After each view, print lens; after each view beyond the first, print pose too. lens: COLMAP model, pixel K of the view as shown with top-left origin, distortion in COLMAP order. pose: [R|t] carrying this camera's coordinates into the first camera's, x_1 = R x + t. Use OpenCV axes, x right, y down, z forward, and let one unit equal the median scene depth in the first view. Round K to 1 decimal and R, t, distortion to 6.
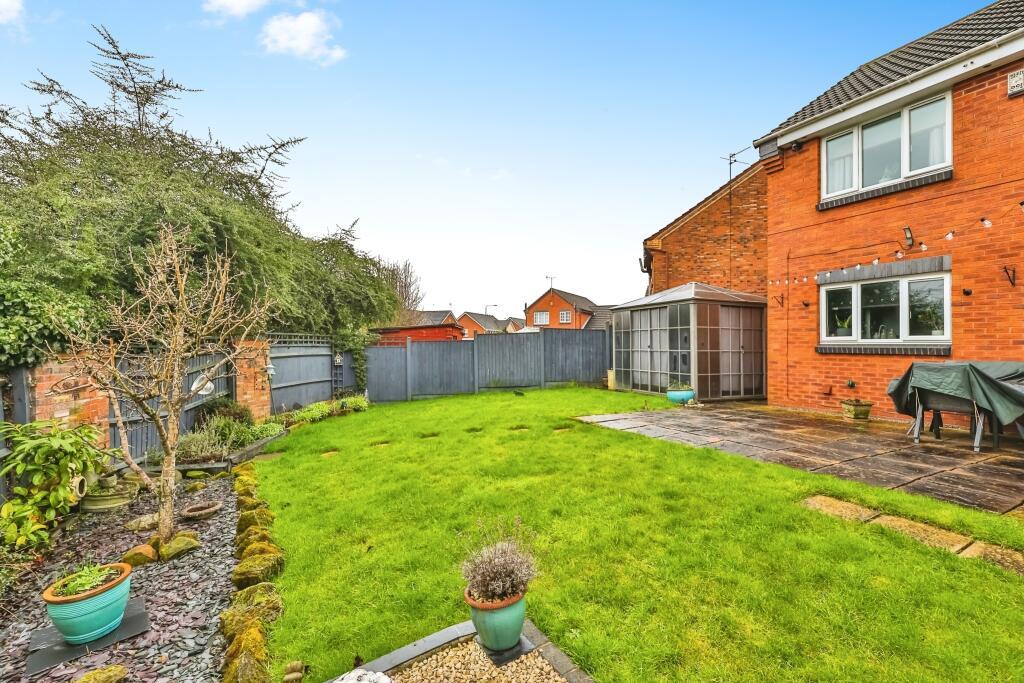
lens RADIAL K [[414.0, 0, 512.2], [0, 414.0, 344.6], [0, 0, 1]] dist [0.000778, 0.000113]
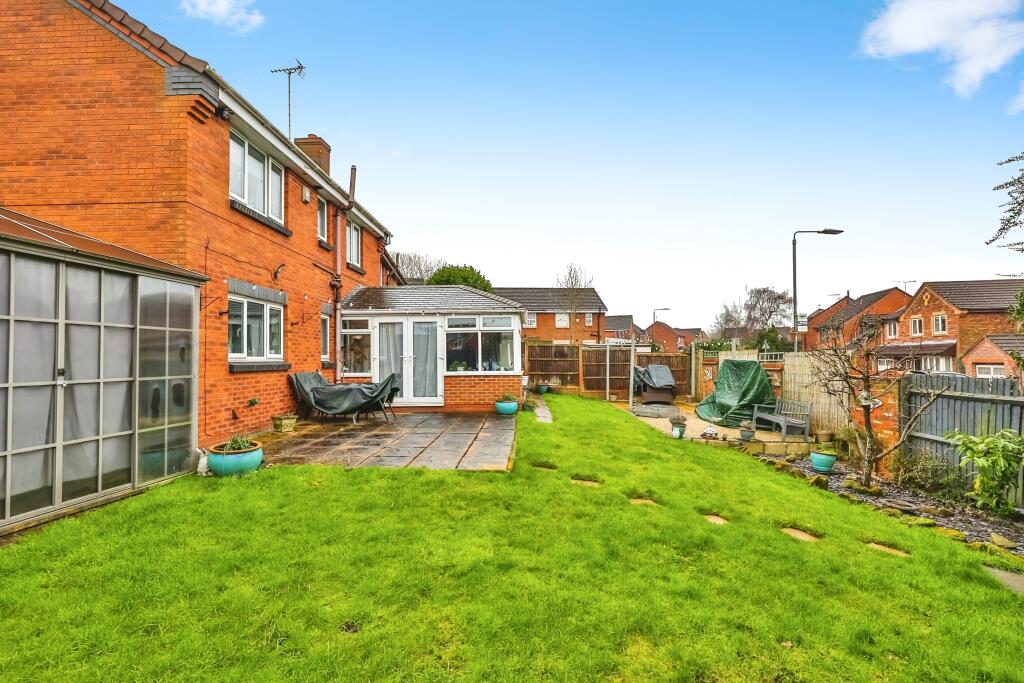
lens RADIAL K [[414.0, 0, 512.6], [0, 414.0, 350.6], [0, 0, 1]] dist [0.000778, 0.000113]
pose [[-0.841471, 0.008974, 0.540227, -0.209309], [-0.000714, 0.999843, -0.017722, -0.009517], [-0.540301, -0.015298, -0.841333, 1.368677]]
